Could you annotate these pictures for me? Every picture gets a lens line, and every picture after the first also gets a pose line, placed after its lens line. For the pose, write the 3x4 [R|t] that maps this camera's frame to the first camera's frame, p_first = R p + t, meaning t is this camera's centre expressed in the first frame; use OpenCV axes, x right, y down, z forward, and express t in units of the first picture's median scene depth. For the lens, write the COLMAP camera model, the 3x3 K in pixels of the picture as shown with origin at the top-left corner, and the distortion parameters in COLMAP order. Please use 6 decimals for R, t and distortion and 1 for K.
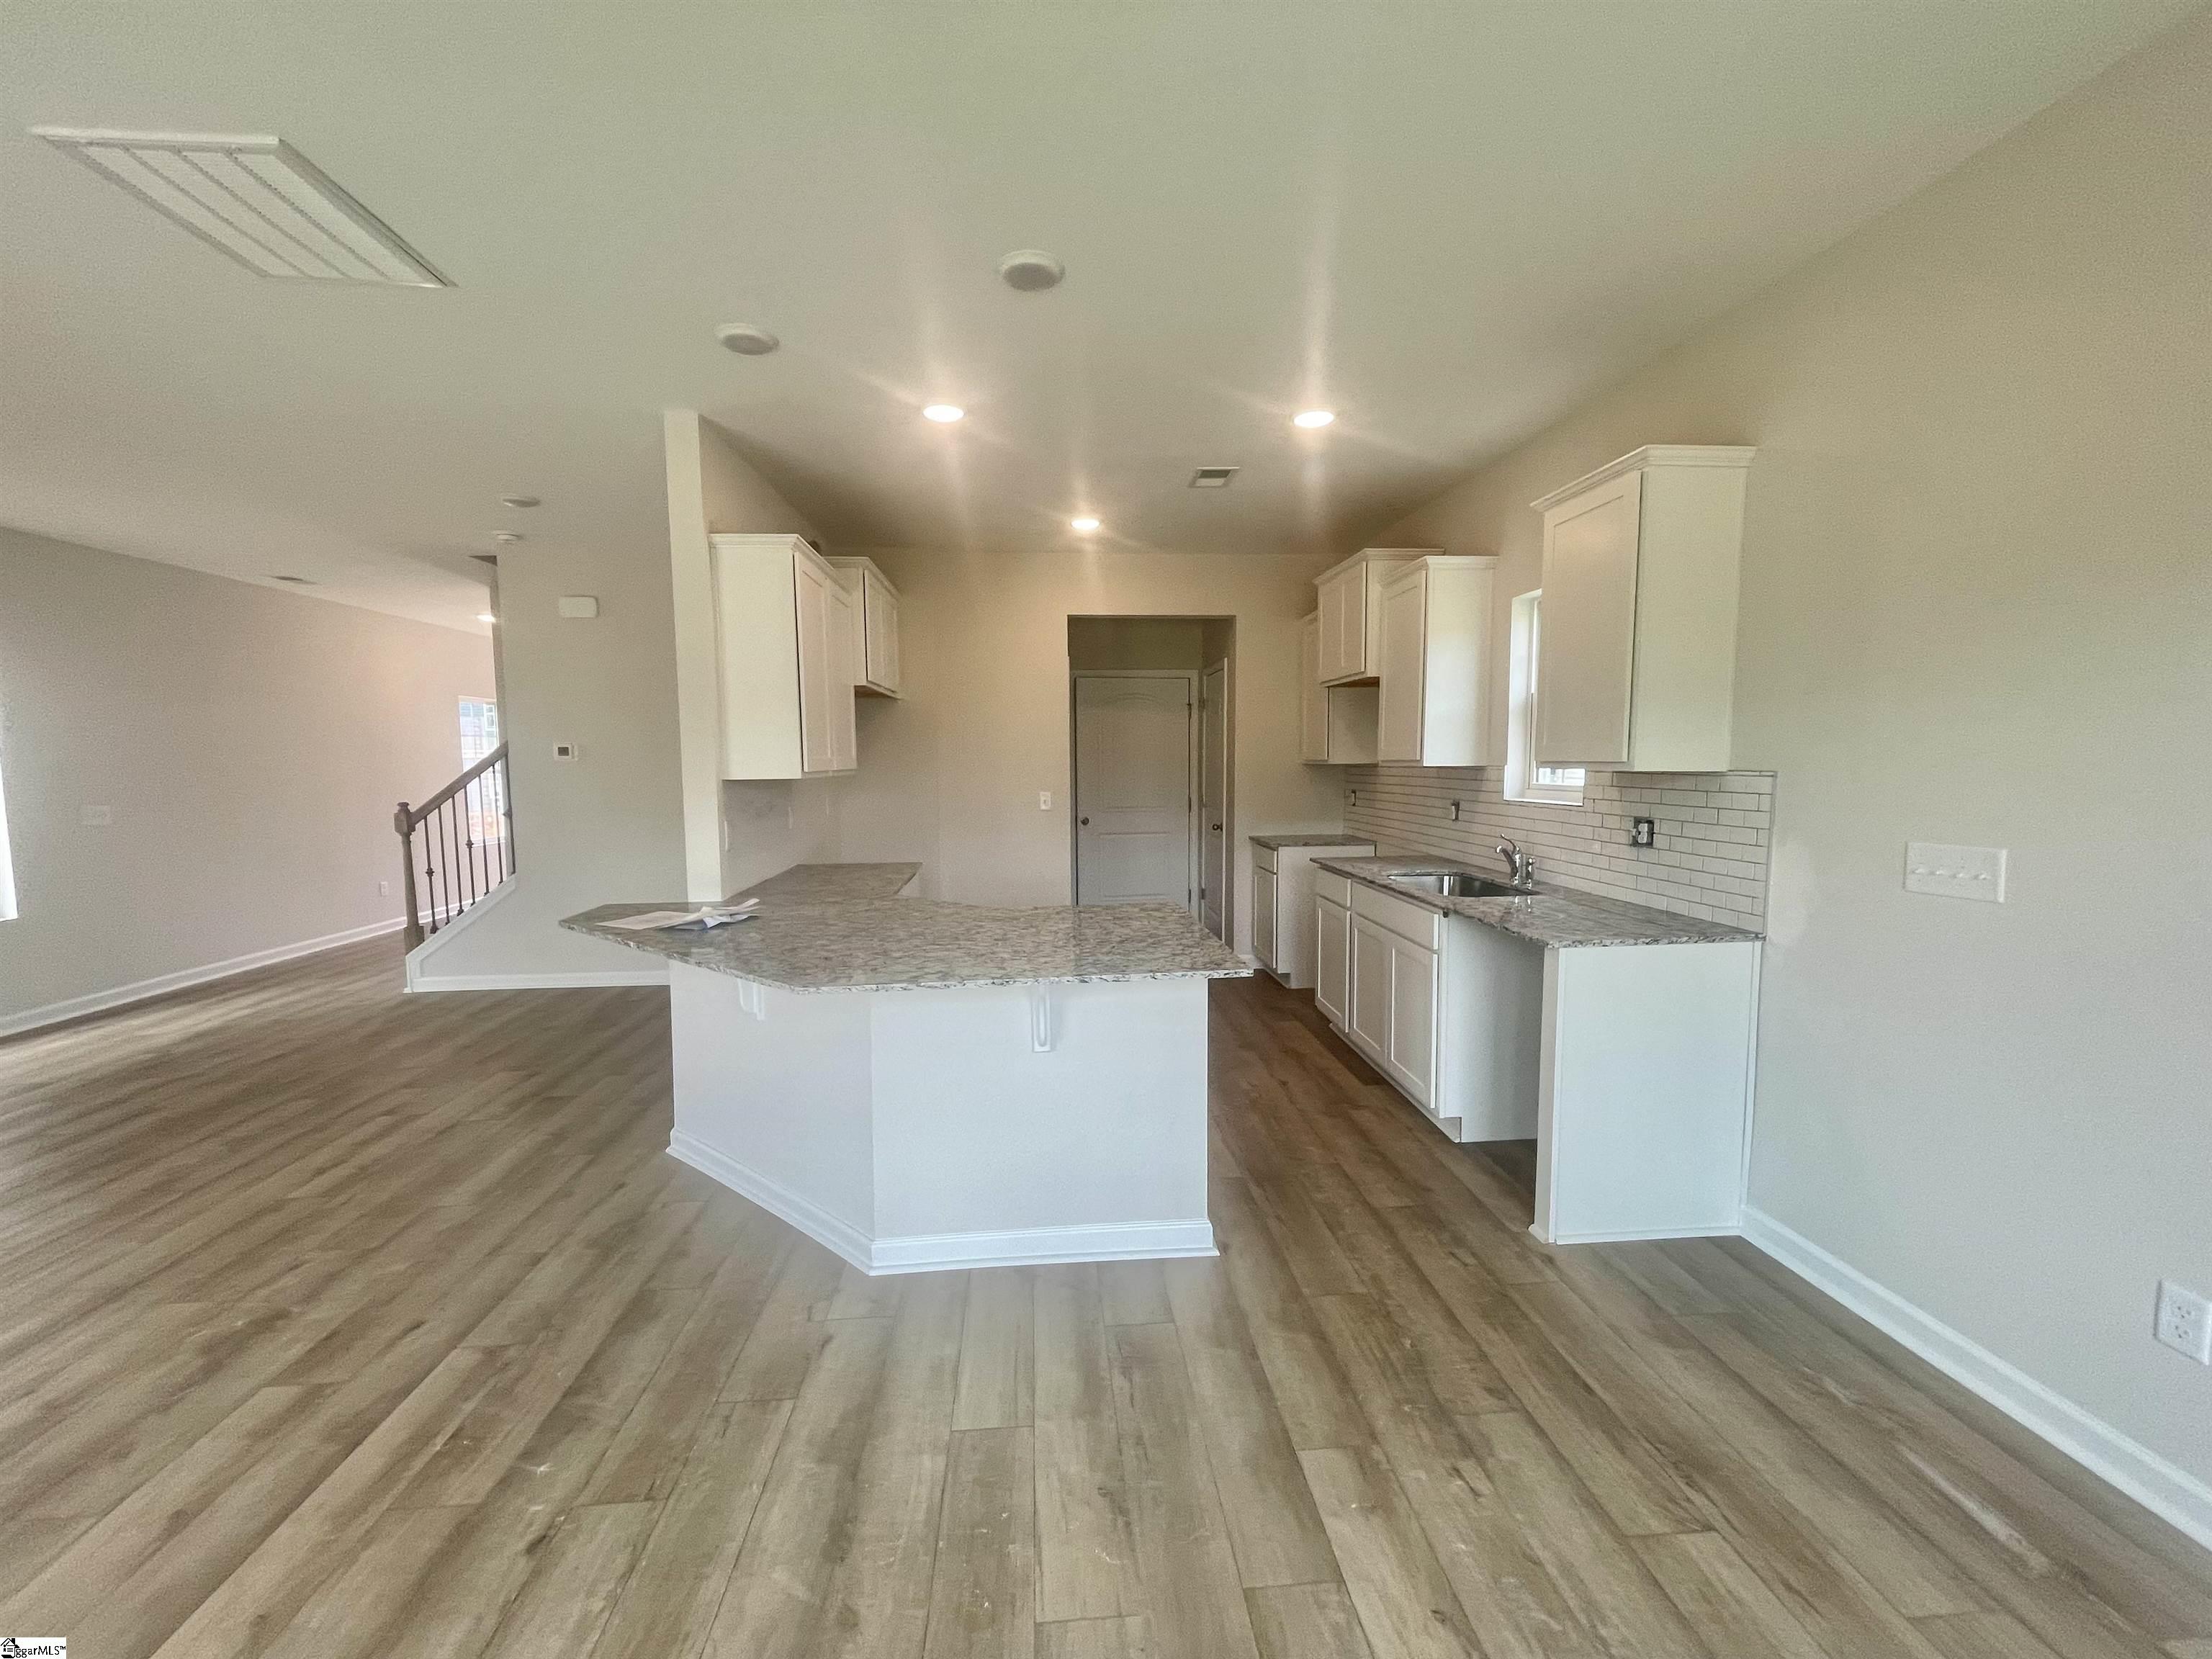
lens RADIAL K [[892.1, 0, 1092.6], [0, 892.1, 832.5], [0, 0, 1]] dist [-0.001910, 0.000453]
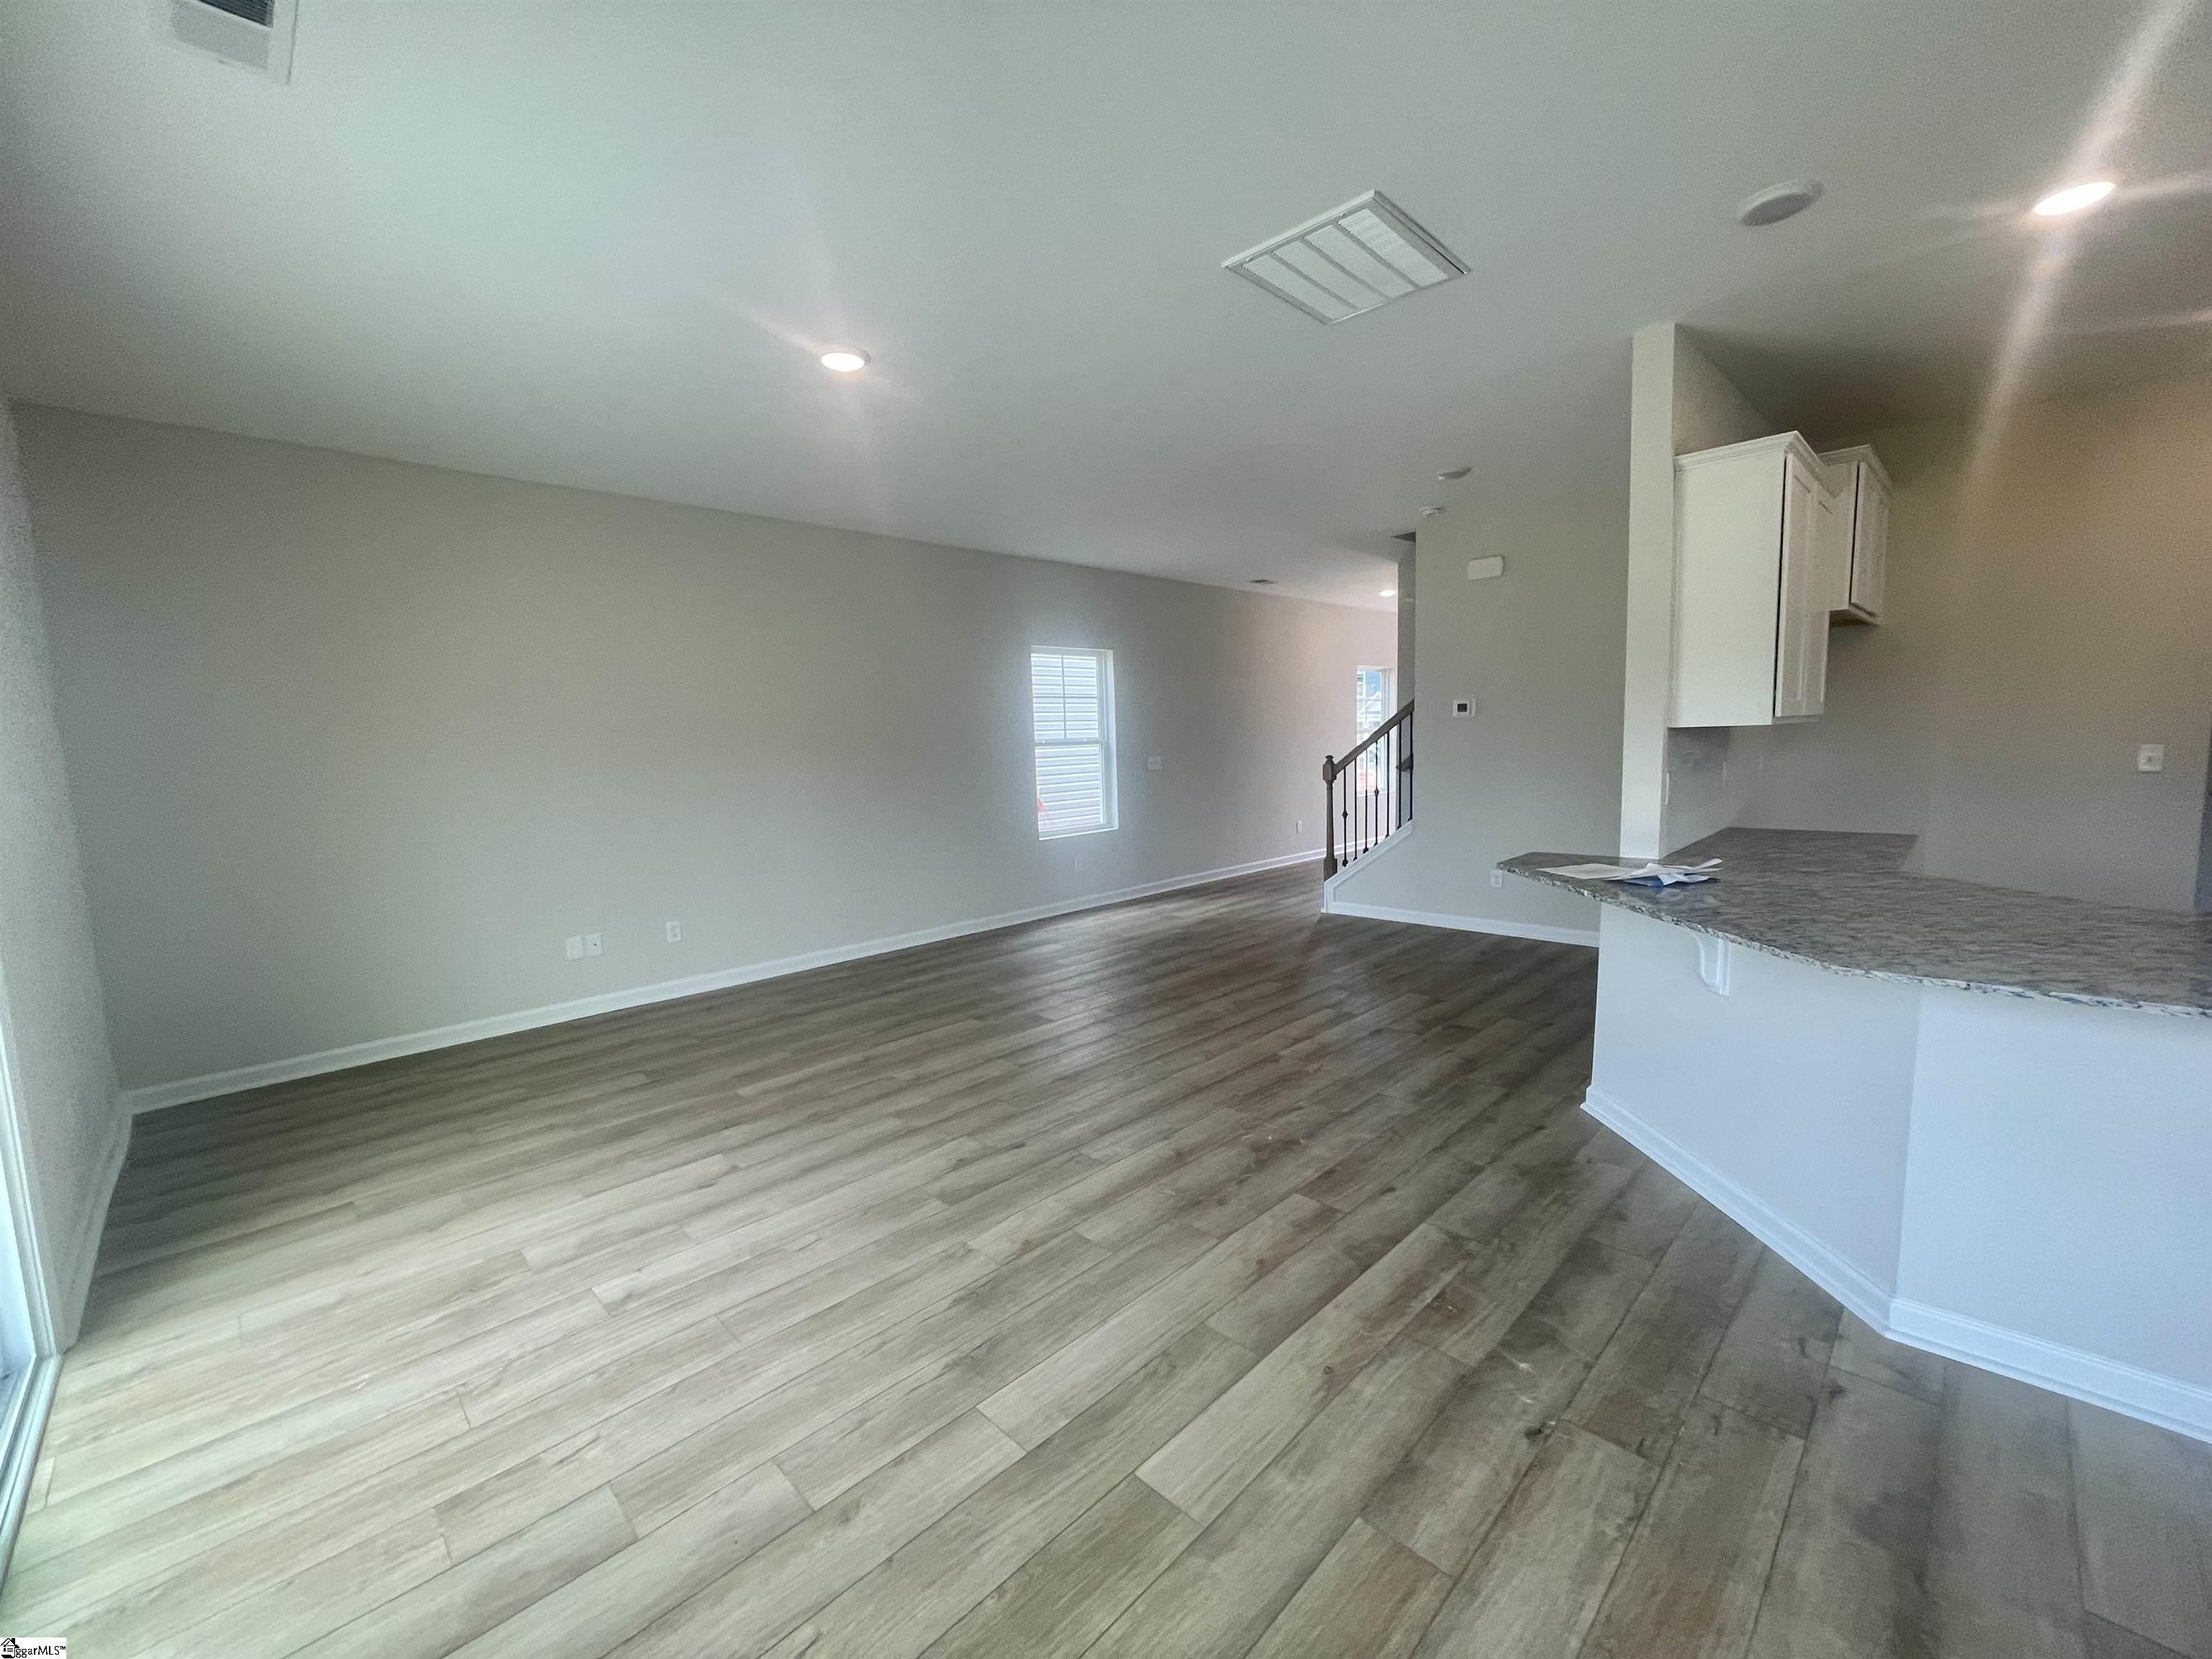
lens RADIAL K [[892.1, 0, 1098.1], [0, 892.1, 830.2], [0, 0, 1]] dist [-0.001910, 0.000453]
pose [[0.651159, 0.069463, -0.755755, -0.118678], [-0.038816, 0.997548, 0.058243, 0.018692], [0.757948, -0.008590, 0.652259, -0.050740]]
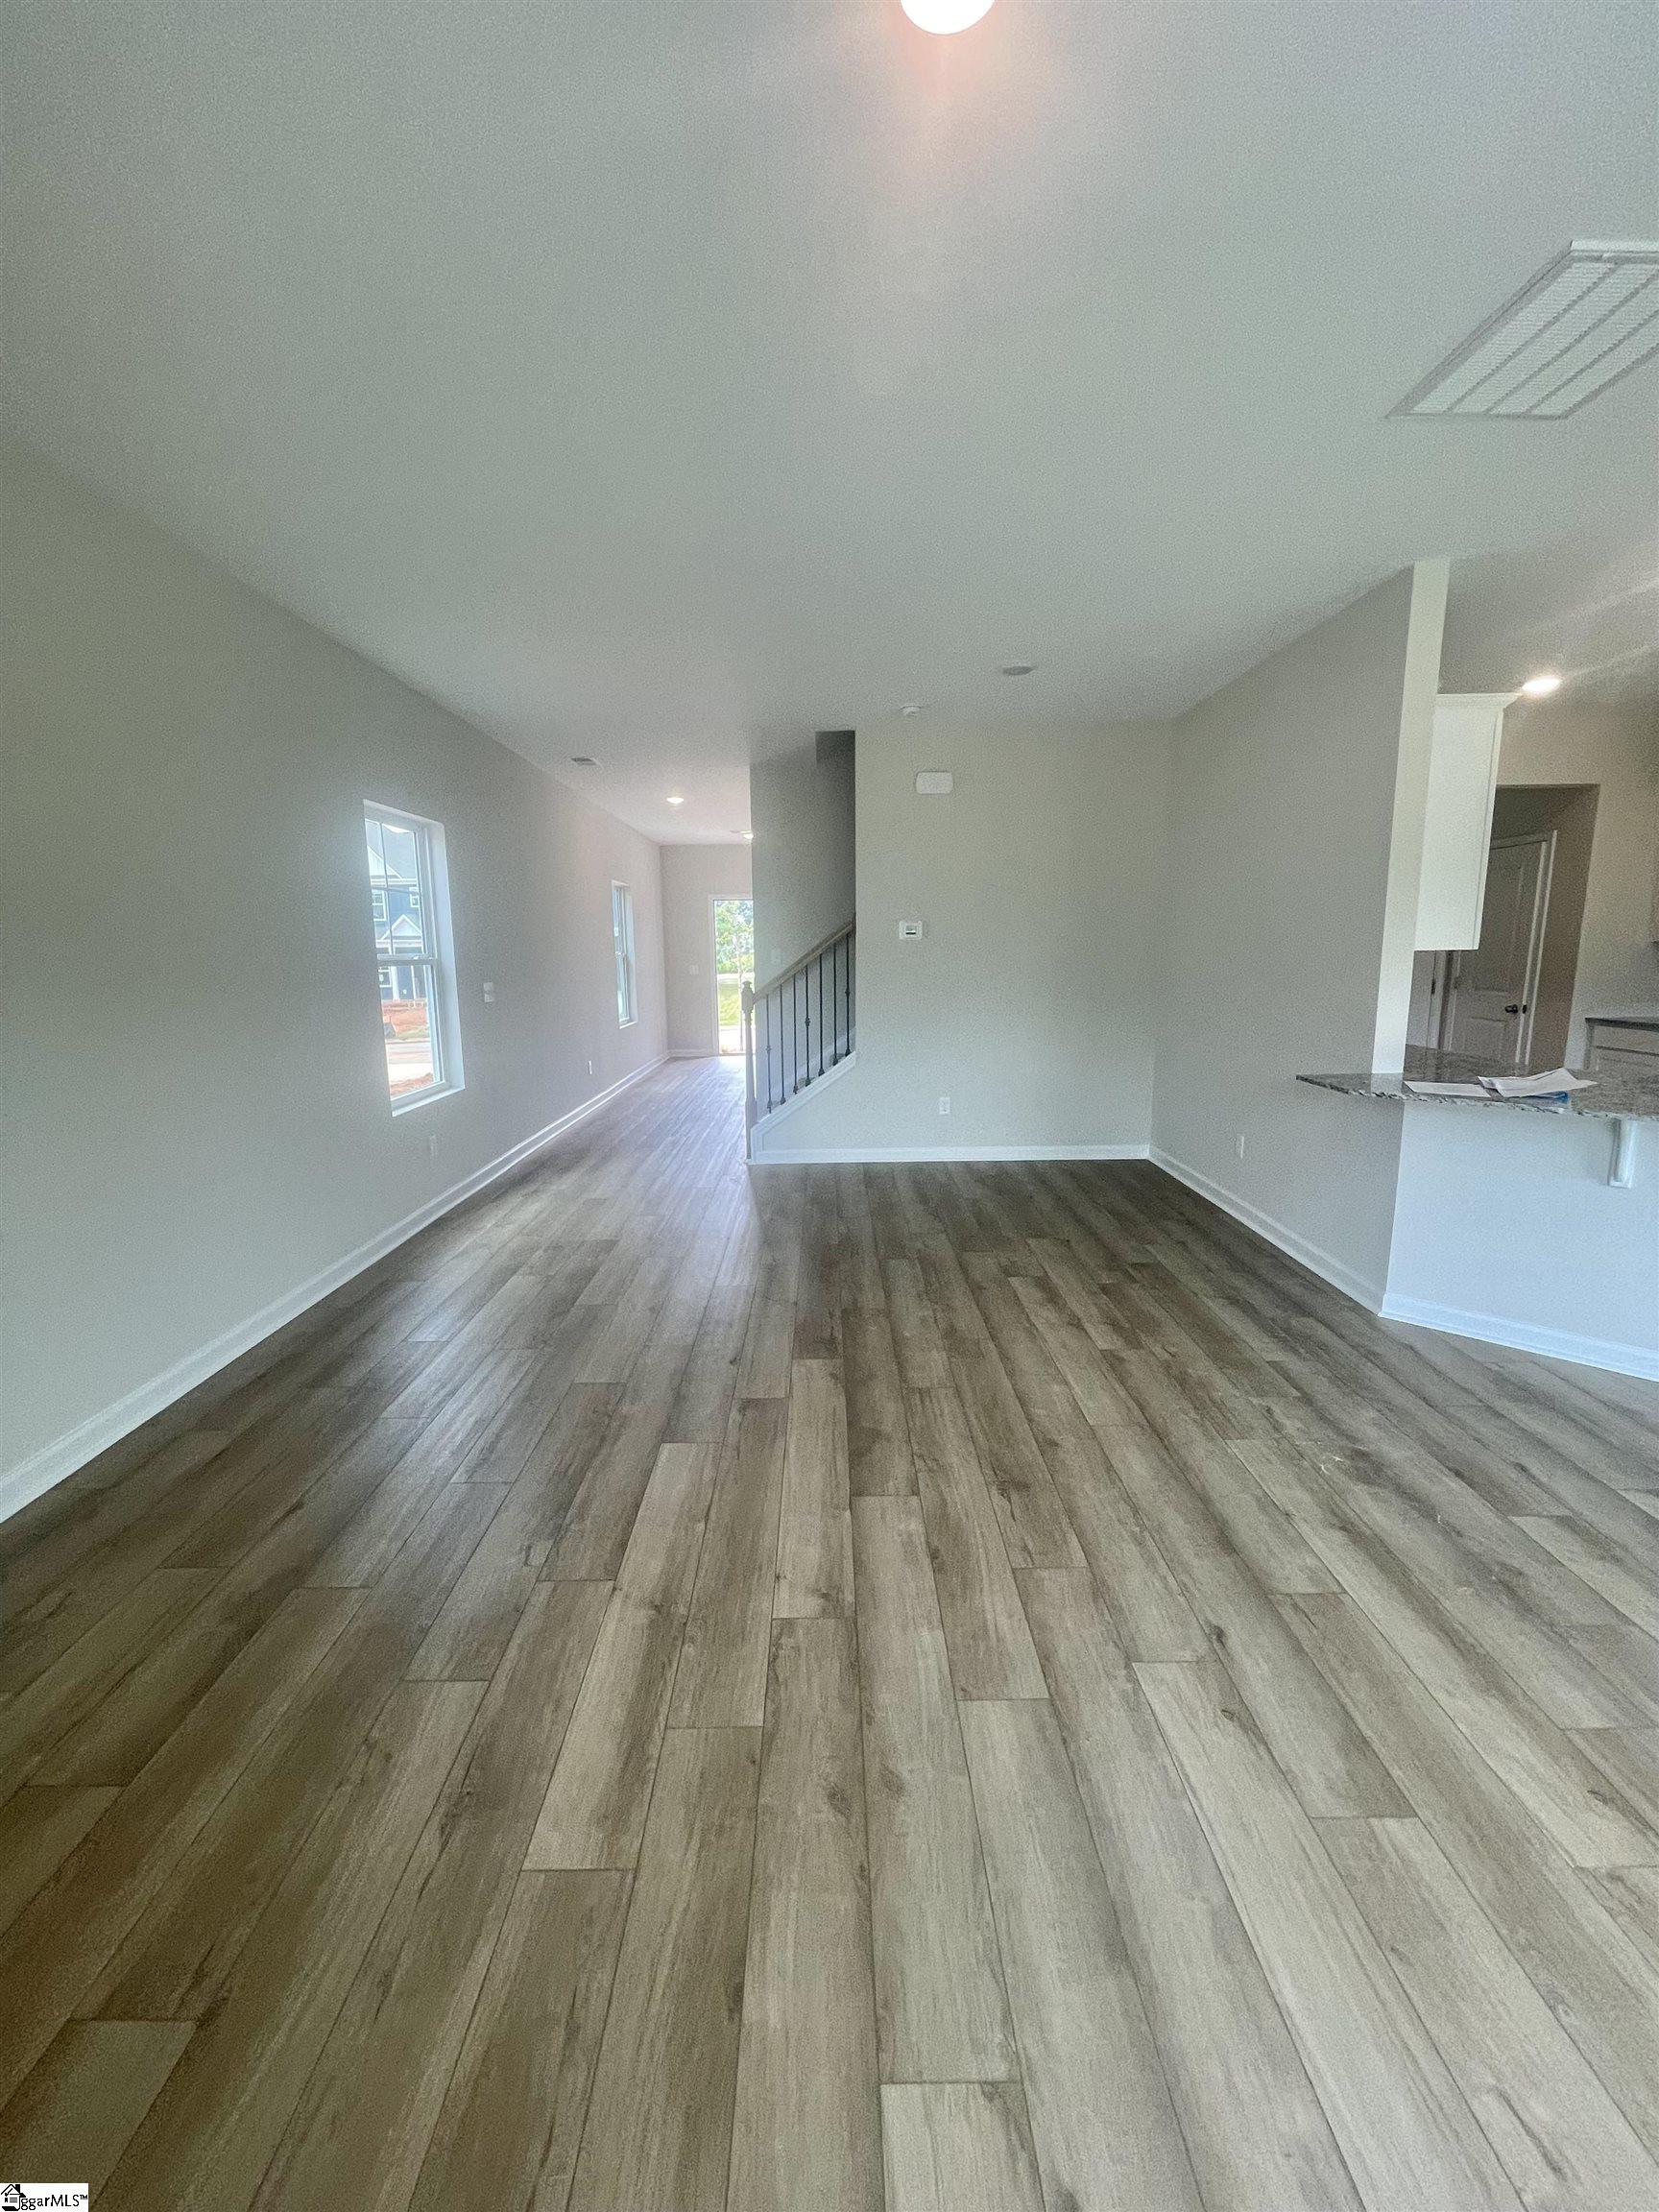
lens RADIAL K [[892.1, 0, 831.7], [0, 892.1, 1098.5], [0, 0, 1]] dist [-0.001910, 0.000453]
pose [[0.997986, 0.009963, -0.062649, -1.202642], [-0.004705, 0.996495, 0.083515, 0.029685], [0.063262, -0.083052, 0.994535, -0.047733]]
